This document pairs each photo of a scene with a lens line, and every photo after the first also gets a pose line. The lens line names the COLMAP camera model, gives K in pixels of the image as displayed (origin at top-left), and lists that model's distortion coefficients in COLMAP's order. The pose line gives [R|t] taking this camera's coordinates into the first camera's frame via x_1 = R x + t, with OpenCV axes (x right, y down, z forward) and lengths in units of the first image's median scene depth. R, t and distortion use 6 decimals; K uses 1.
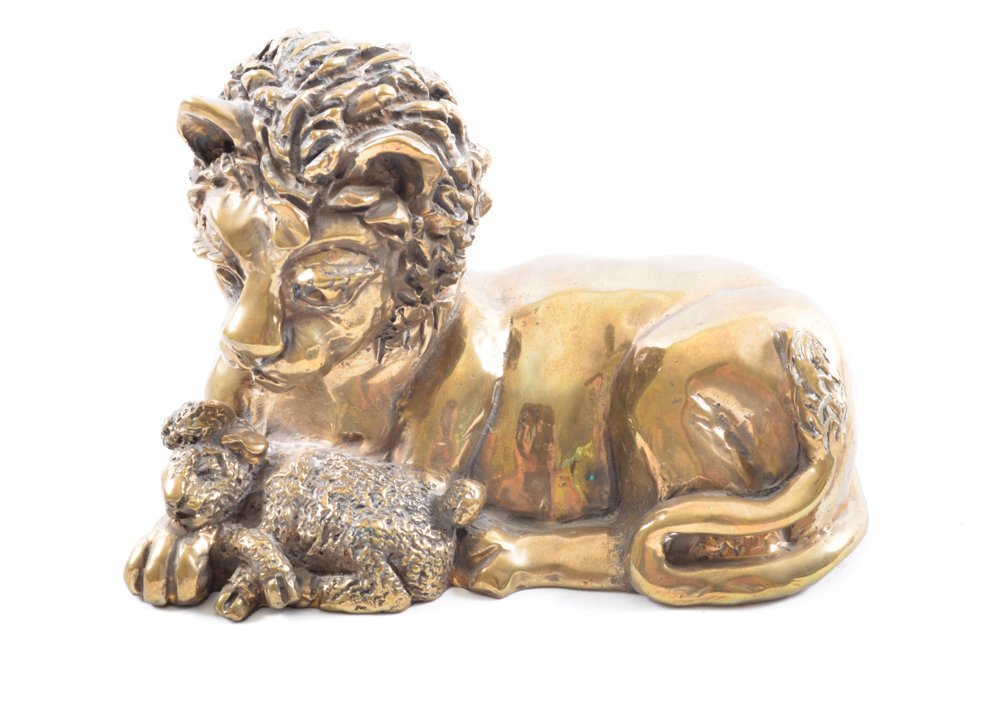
lens RADIAL K [[1890.3, 0, 506.5], [0, 1890.3, 357.6], [0, 0, 1]] dist [-0.007083, 0.000000]
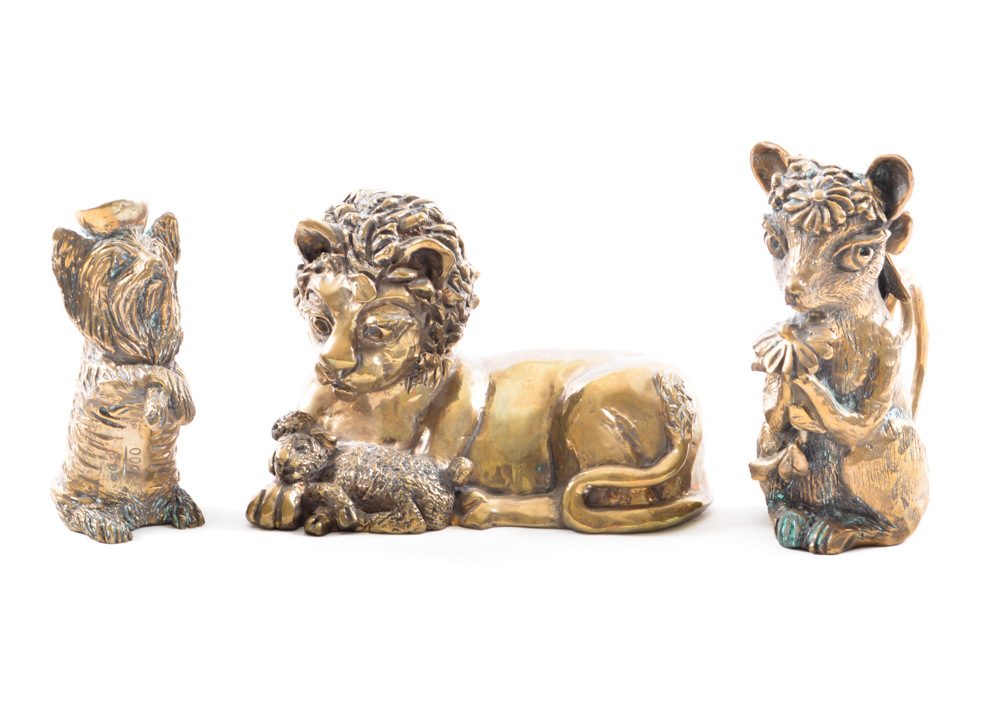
lens RADIAL K [[2342.1, 0, 496.9], [0, 2342.1, 355.6], [0, 0, 1]] dist [0.046372, 0.000000]
pose [[0.999309, 0.025535, 0.027025, -0.048259], [-0.018637, 0.972970, -0.230178, 0.443930], [-0.032173, 0.229516, 0.972773, -0.977063]]
